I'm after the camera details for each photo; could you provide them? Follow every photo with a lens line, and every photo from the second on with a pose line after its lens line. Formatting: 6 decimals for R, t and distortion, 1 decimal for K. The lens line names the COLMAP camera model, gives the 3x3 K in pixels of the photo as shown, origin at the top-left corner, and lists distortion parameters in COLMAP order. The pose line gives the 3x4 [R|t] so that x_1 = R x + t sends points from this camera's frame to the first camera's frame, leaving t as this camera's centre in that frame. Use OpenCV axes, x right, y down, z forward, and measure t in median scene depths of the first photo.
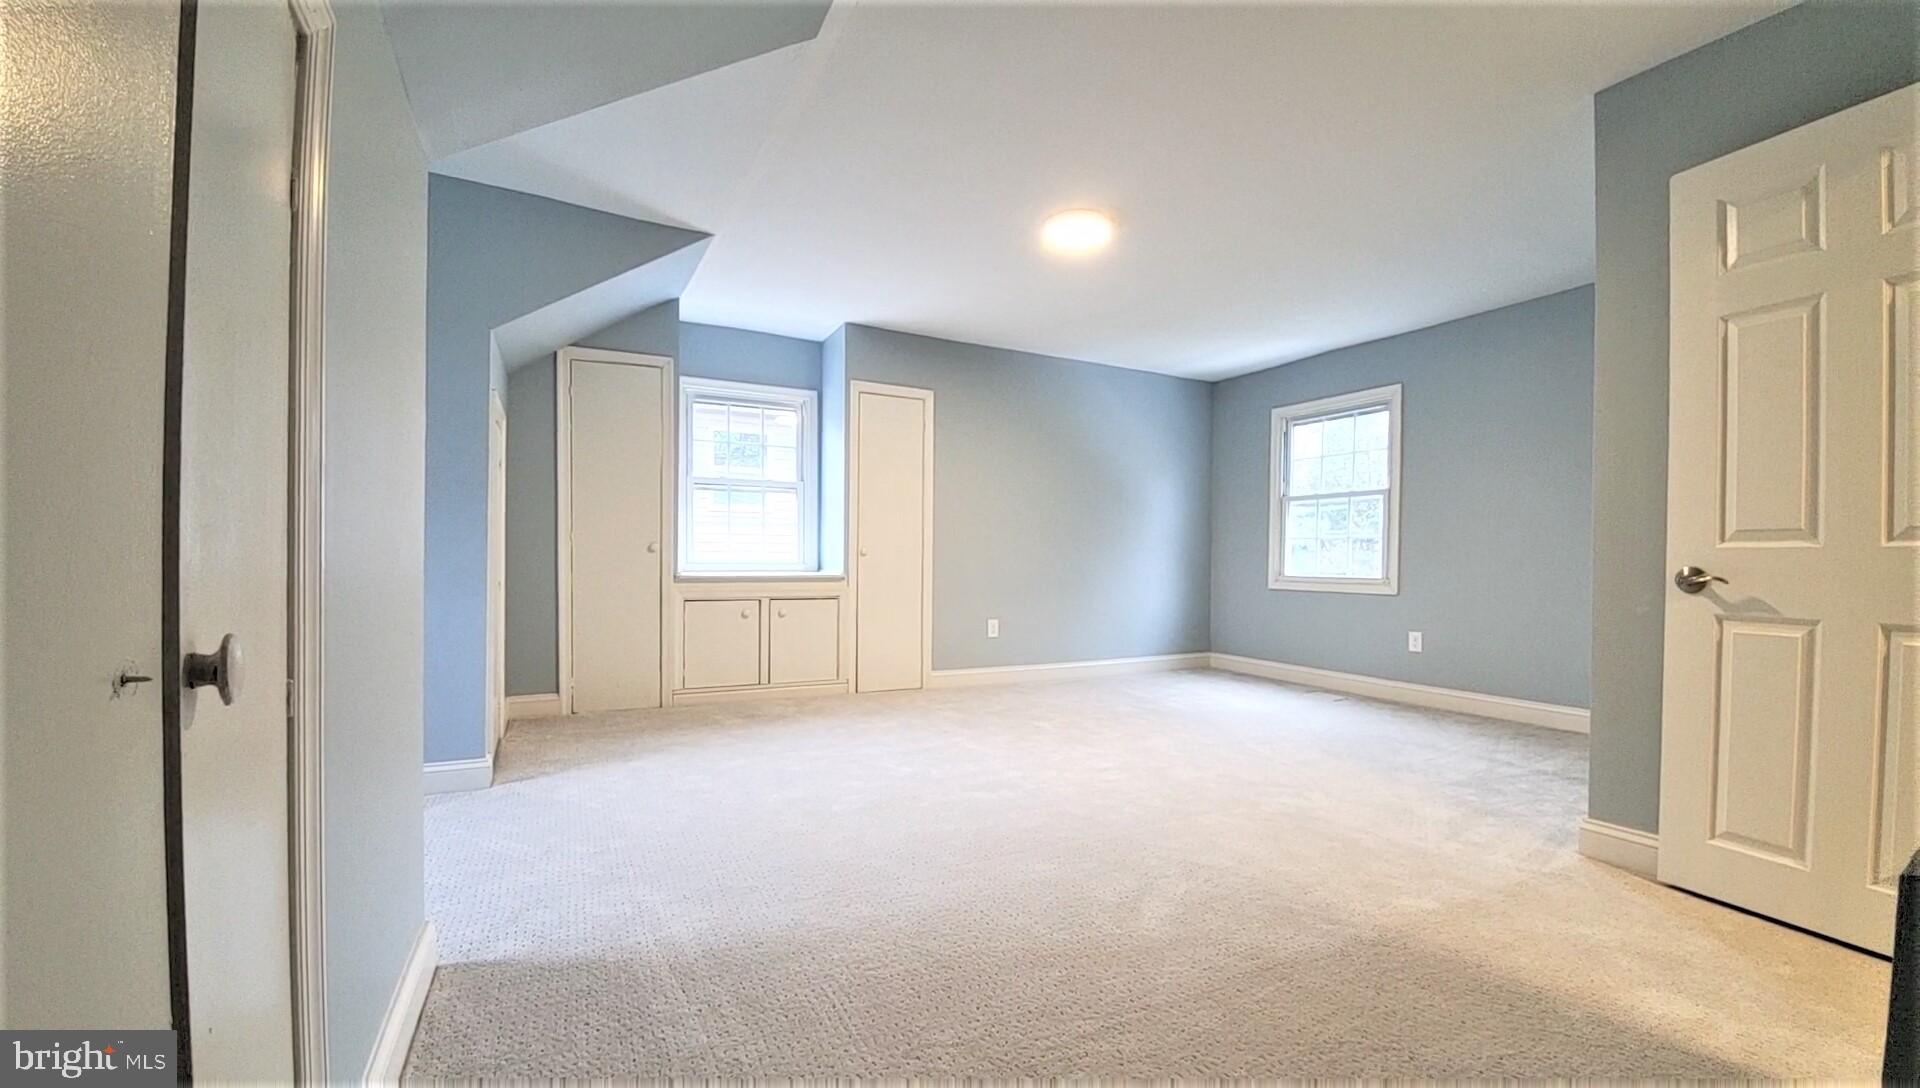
lens RADIAL K [[759.7, 0, 962.3], [0, 759.7, 571.1], [0, 0, 1]] dist [-0.033232, -0.000292]
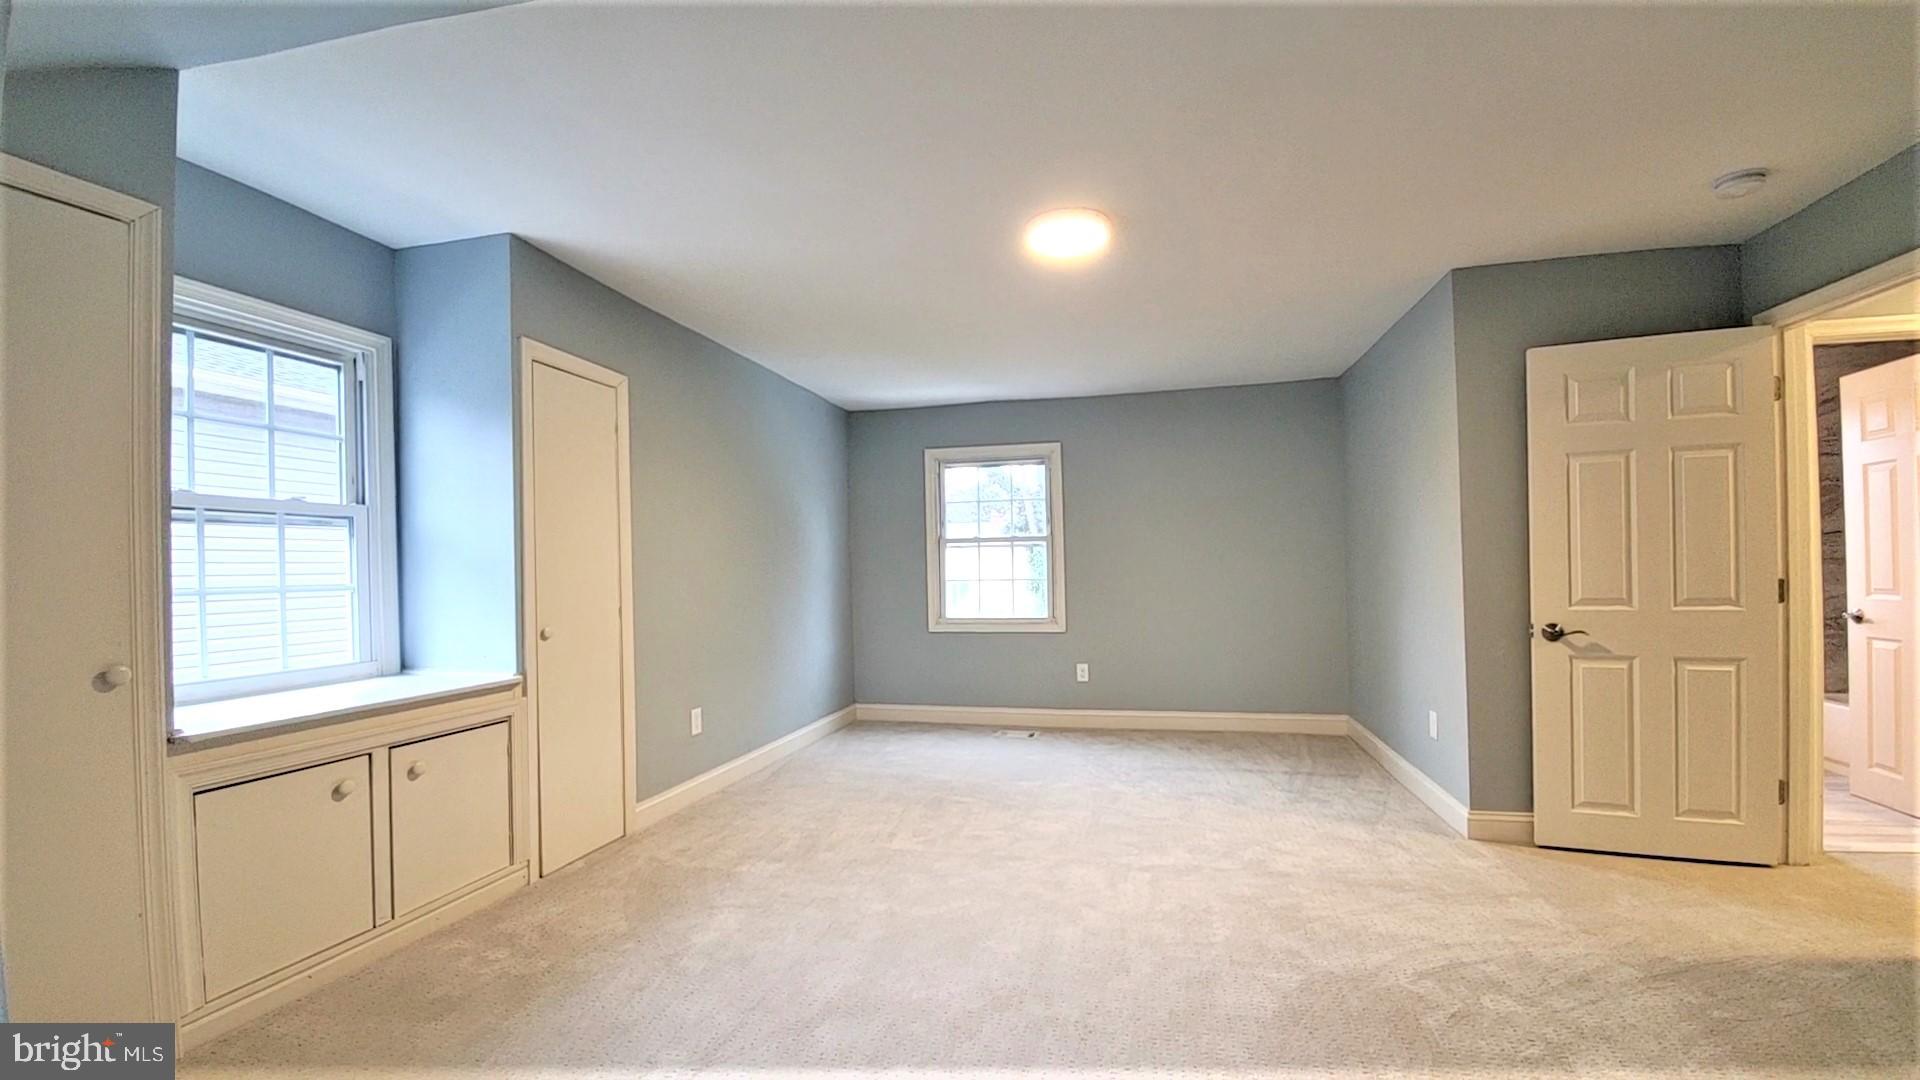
lens RADIAL K [[766.9, 0, 970.8], [0, 766.9, 567.3], [0, 0, 1]] dist [0.000199, -0.000050]
pose [[0.647359, -0.018096, 0.761971, -0.373138], [0.036372, 0.999313, -0.007169, -0.060740], [-0.761317, 0.032355, 0.647572, 0.368946]]
